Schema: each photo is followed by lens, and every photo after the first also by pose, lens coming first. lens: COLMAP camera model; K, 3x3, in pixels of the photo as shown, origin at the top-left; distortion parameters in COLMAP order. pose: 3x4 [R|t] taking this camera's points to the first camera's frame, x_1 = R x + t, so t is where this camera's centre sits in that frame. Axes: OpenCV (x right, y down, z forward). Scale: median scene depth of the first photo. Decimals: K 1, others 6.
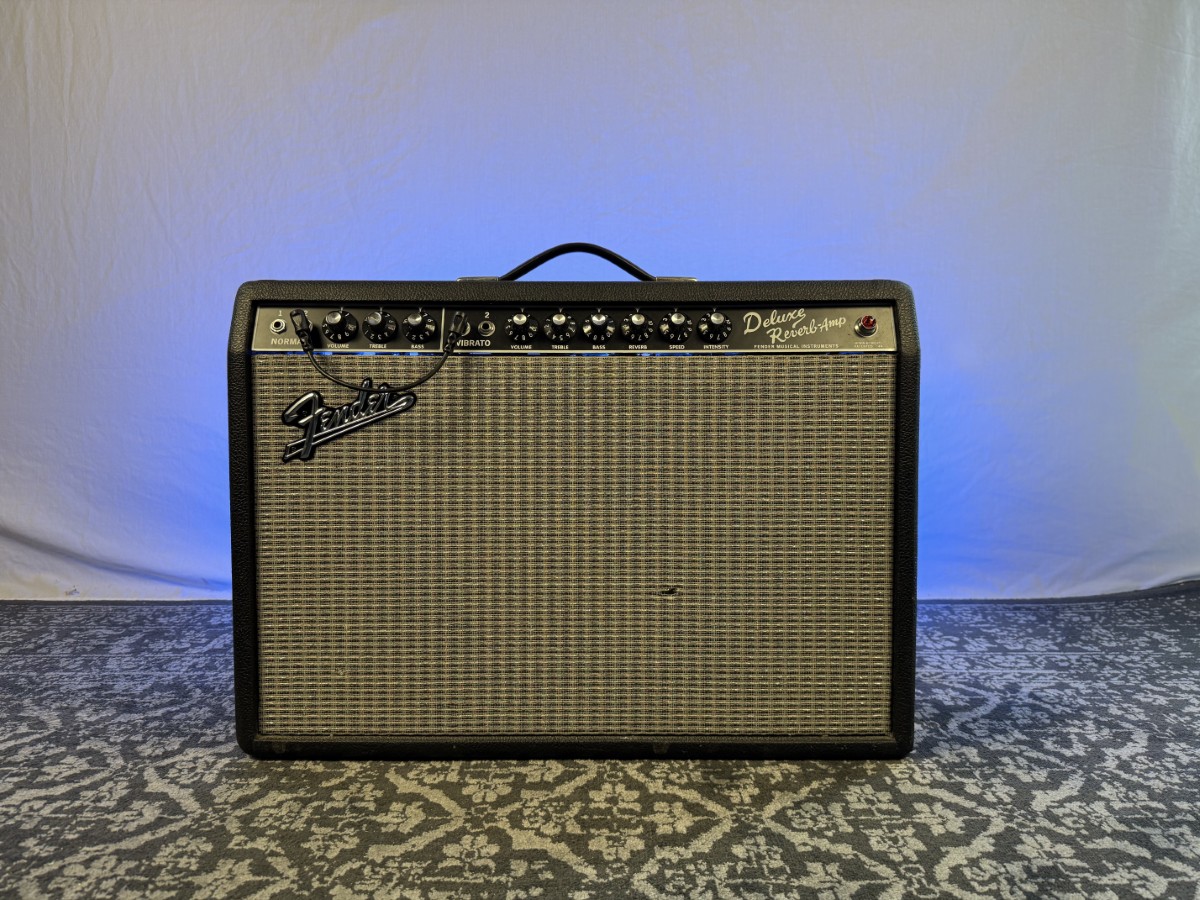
lens RADIAL K [[860.0, 0, 601.3], [0, 860.0, 454.3], [0, 0, 1]] dist [-0.009269, -0.002493]
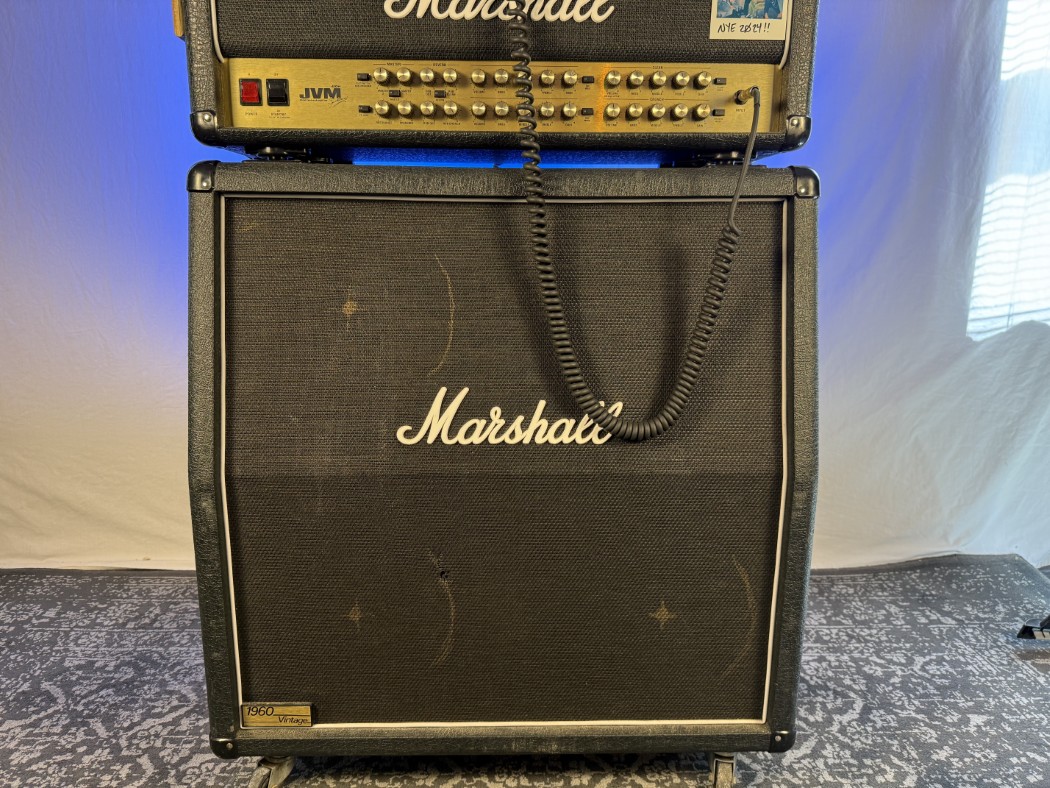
lens RADIAL K [[752.5, 0, 526.8], [0, 752.5, 395.1], [0, 0, 1]] dist [-0.009269, -0.002493]
pose [[0.999512, 0.005316, 0.030782, -0.057905], [-0.009062, 0.992380, 0.122884, -0.400975], [-0.029895, -0.123103, 0.991944, -0.323013]]
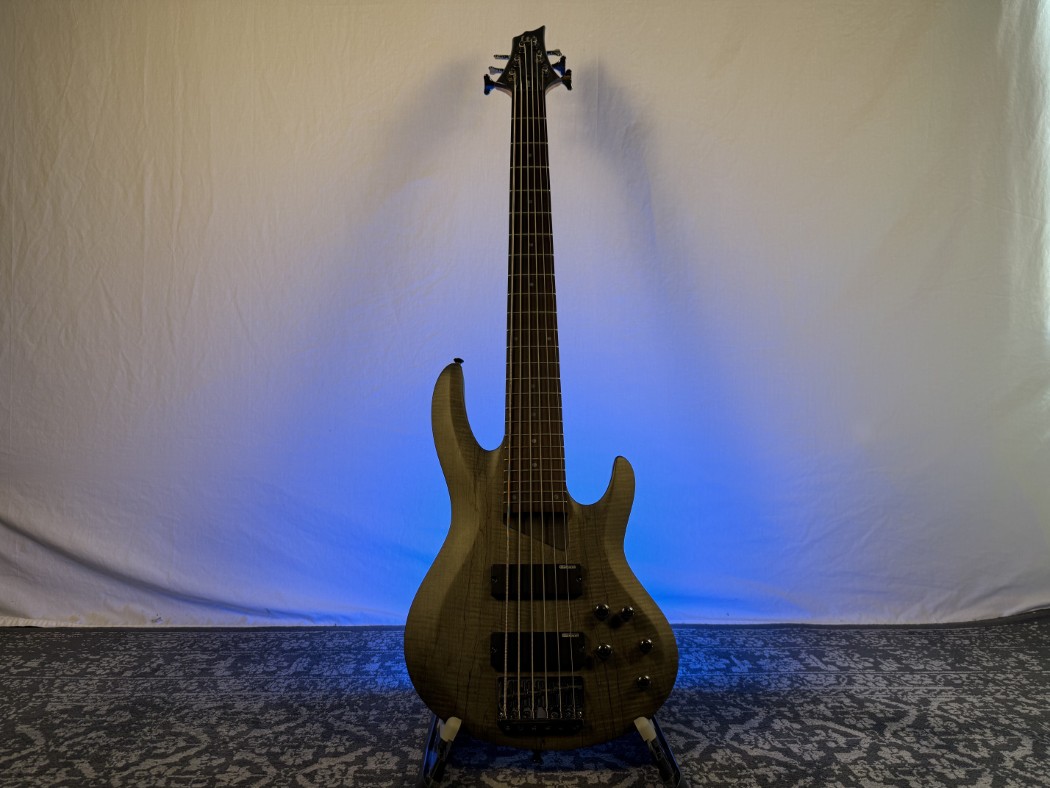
lens RADIAL K [[752.5, 0, 525.2], [0, 752.5, 396.4], [0, 0, 1]] dist [-0.009269, -0.002493]
pose [[0.999296, 0.008790, 0.036460, -0.190644], [-0.005386, 0.995706, -0.092417, -0.091150], [-0.037116, 0.092155, 0.995053, -0.180110]]
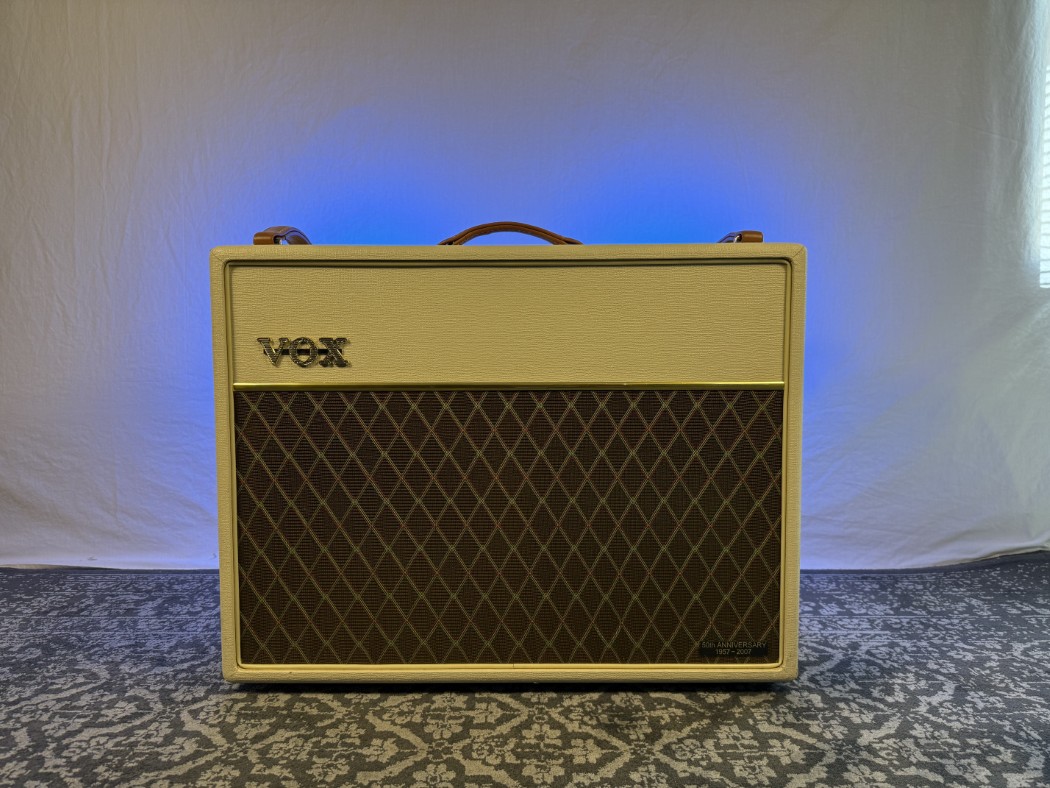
lens RADIAL K [[752.5, 0, 526.3], [0, 752.5, 396.9], [0, 0, 1]] dist [-0.009269, -0.002493]
pose [[0.999999, 0.001179, -0.000042, -0.006639], [-0.001180, 0.999445, -0.033300, -0.061668], [0.000002, 0.033300, 0.999445, -0.129212]]
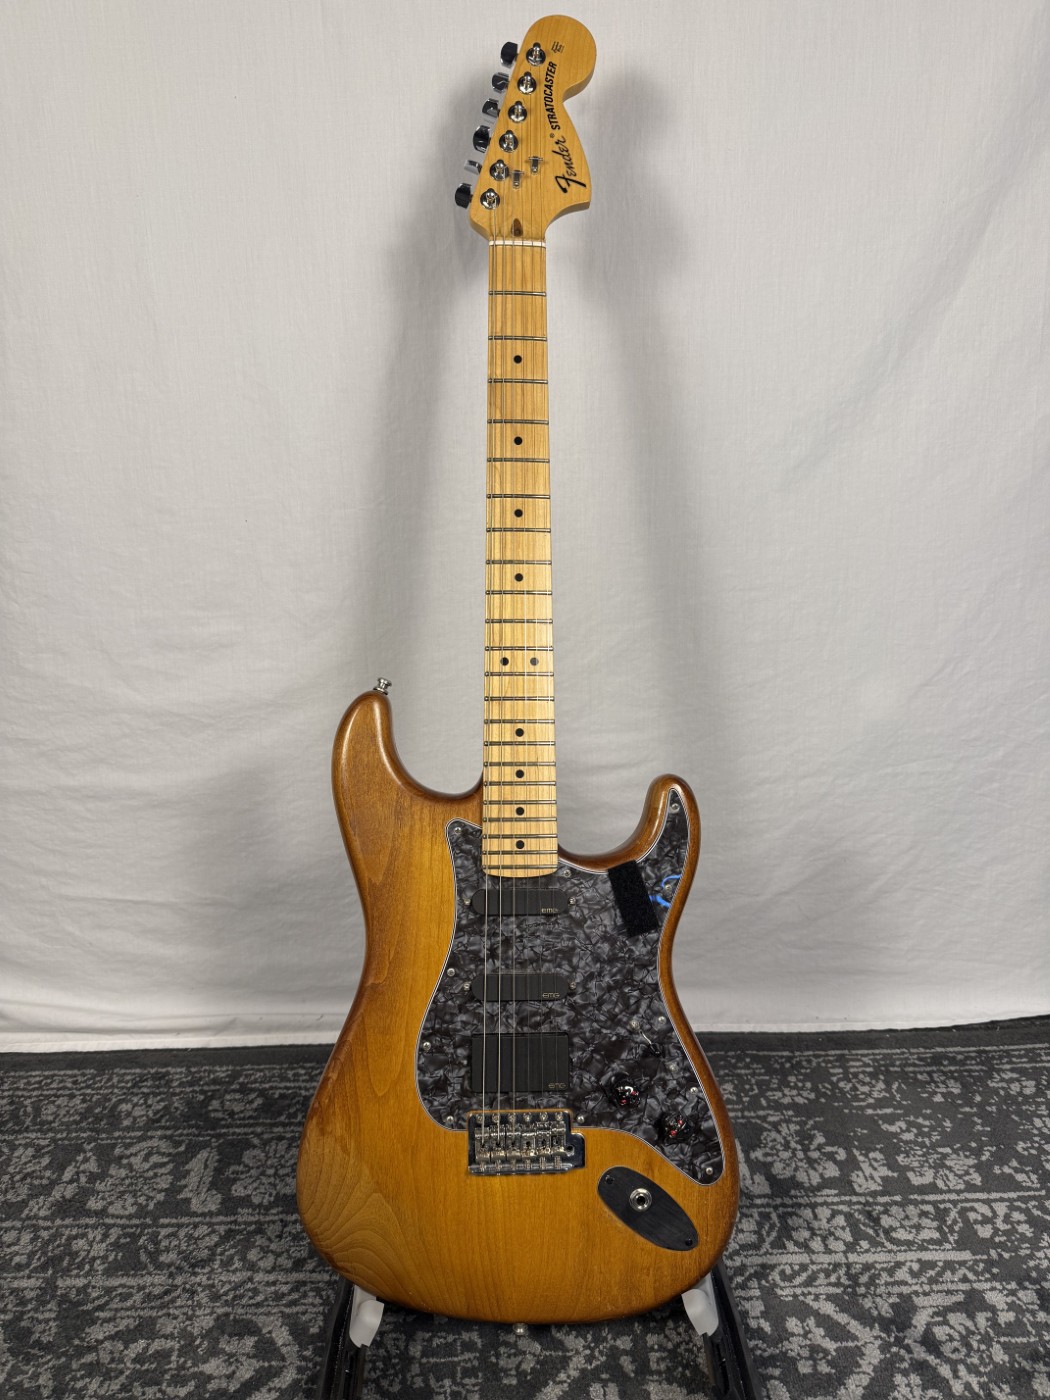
lens RADIAL K [[1003.3, 0, 524.8], [0, 1003.3, 699.3], [0, 0, 1]] dist [-0.009269, -0.002493]
pose [[0.999646, -0.024131, 0.011189, 0.182731], [0.021802, 0.984312, 0.175082, -0.377641], [-0.015238, -0.174776, 0.984490, 0.306863]]
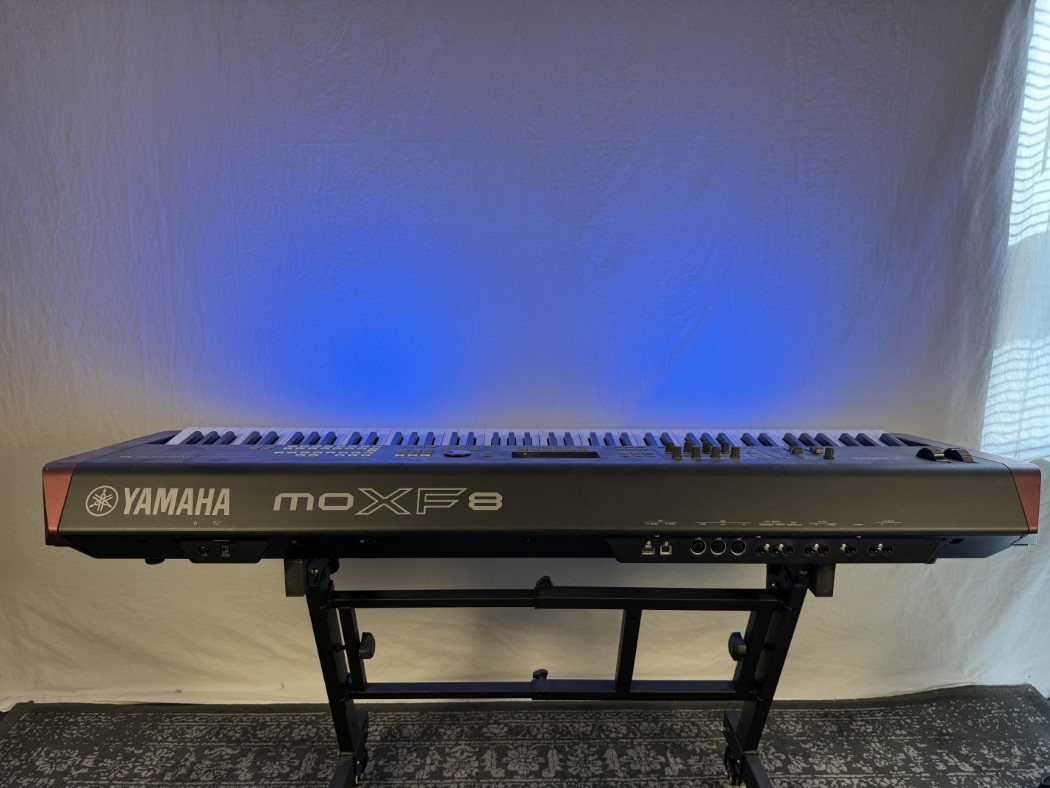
lens RADIAL K [[752.5, 0, 525.2], [0, 752.5, 390.7], [0, 0, 1]] dist [-0.009269, -0.002493]
pose [[0.999492, 0.005398, 0.031409, -0.125650], [-0.008505, 0.994985, 0.099662, -0.708789], [-0.030713, -0.099879, 0.994525, -0.336027]]
